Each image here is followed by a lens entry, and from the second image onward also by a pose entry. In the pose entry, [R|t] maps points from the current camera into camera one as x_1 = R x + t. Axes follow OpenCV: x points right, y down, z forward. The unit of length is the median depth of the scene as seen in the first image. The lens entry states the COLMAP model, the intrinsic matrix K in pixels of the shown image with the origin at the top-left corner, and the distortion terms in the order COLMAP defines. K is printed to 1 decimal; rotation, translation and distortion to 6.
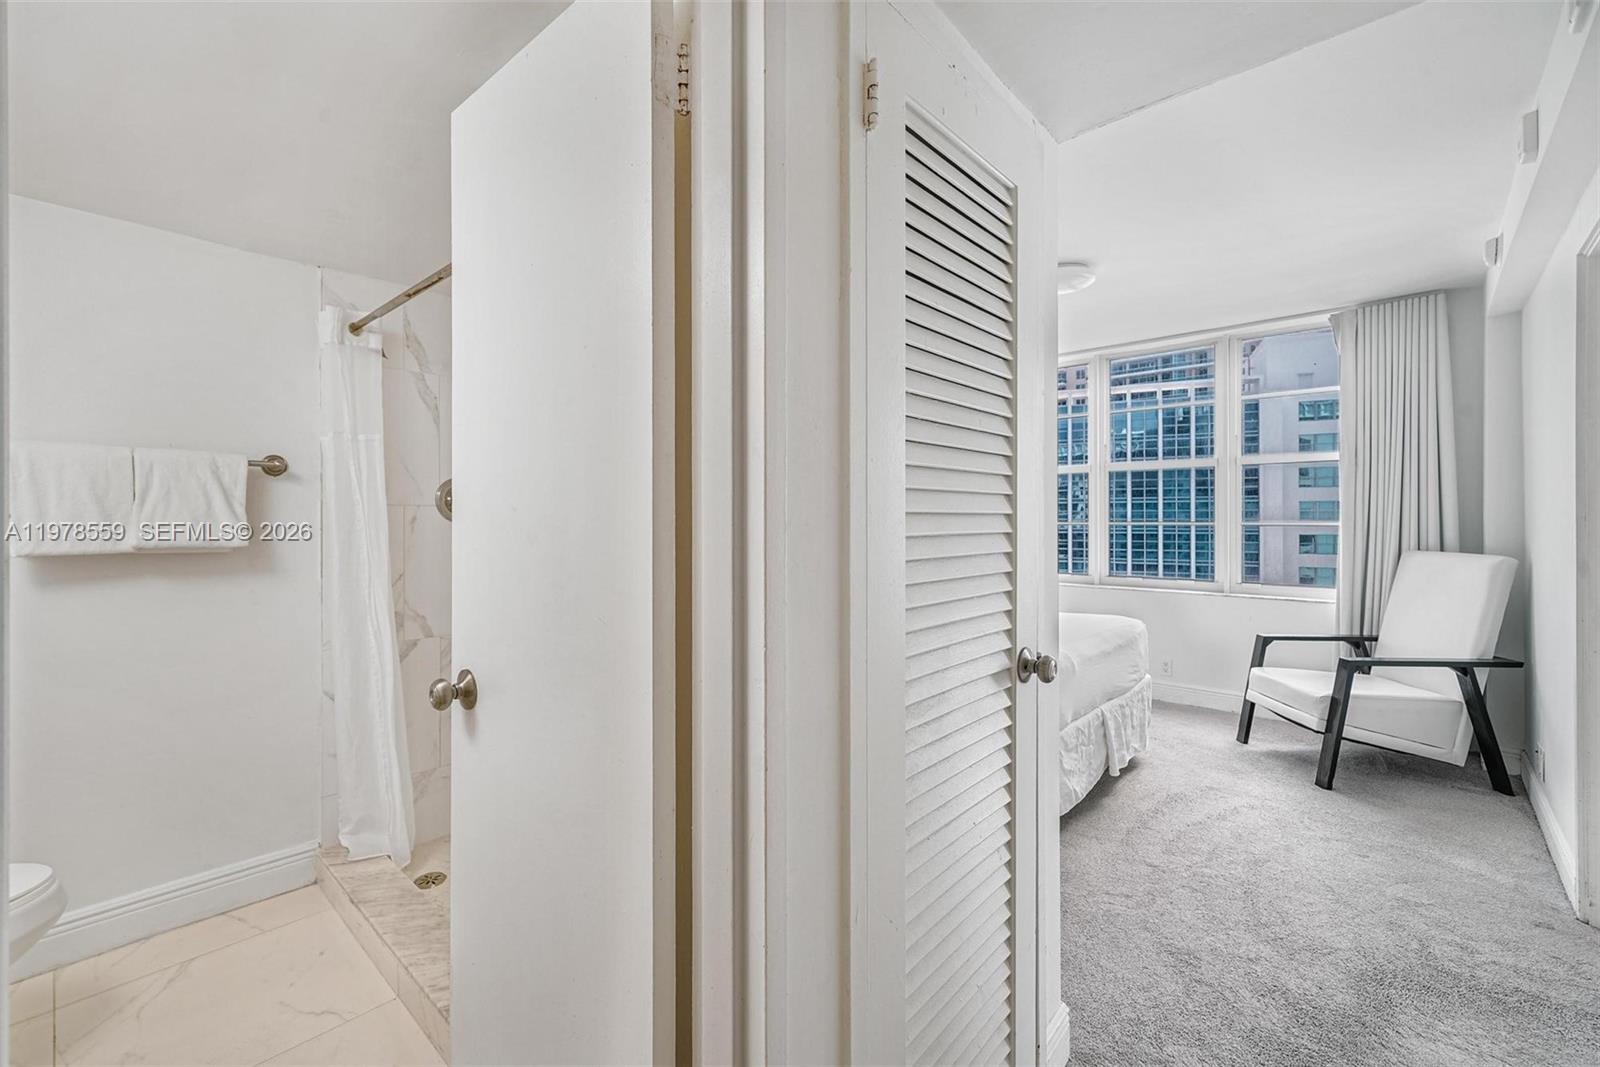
lens RADIAL K [[668.0, 0, 793.6], [0, 668.0, 525.5], [0, 0, 1]] dist [0.007187, -0.001292]
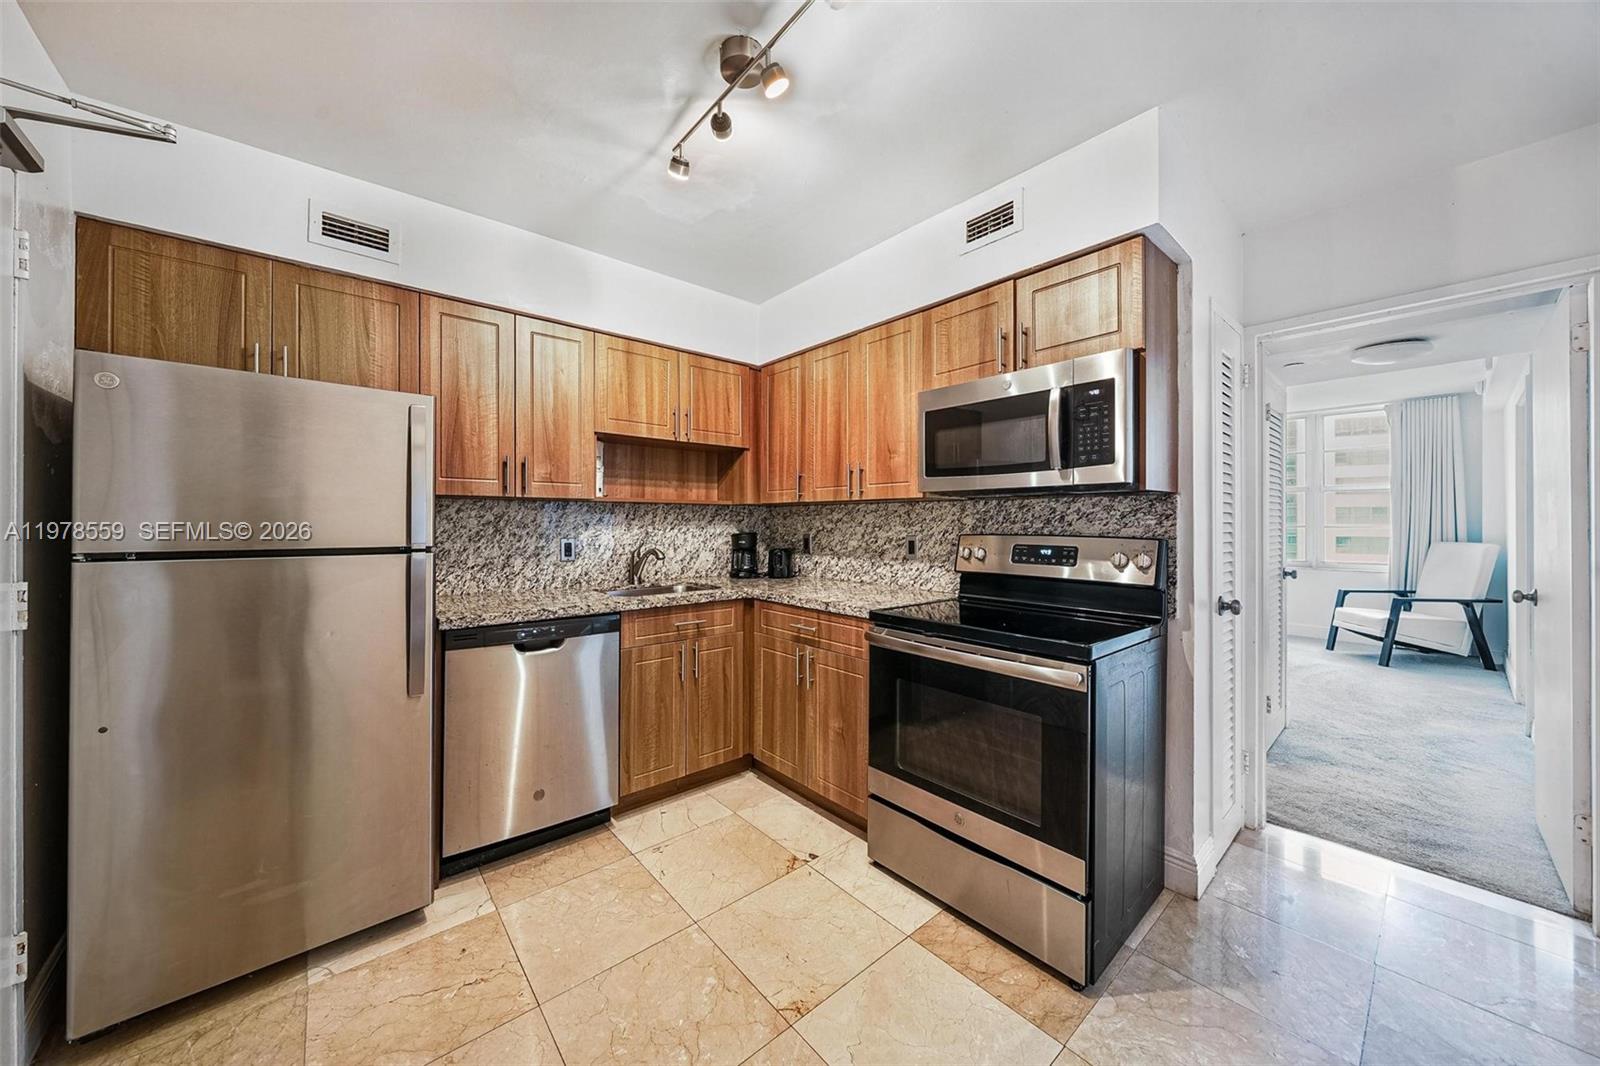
lens RADIAL K [[553.8, 0, 800.4], [0, 553.8, 525.1], [0, 0, 1]] dist [-0.001286, 0.000052]
pose [[0.992904, 0.002554, -0.118890, -0.635038], [-0.002986, 0.999990, -0.003454, 0.004104], [0.118880, 0.003785, 0.992901, -0.717055]]
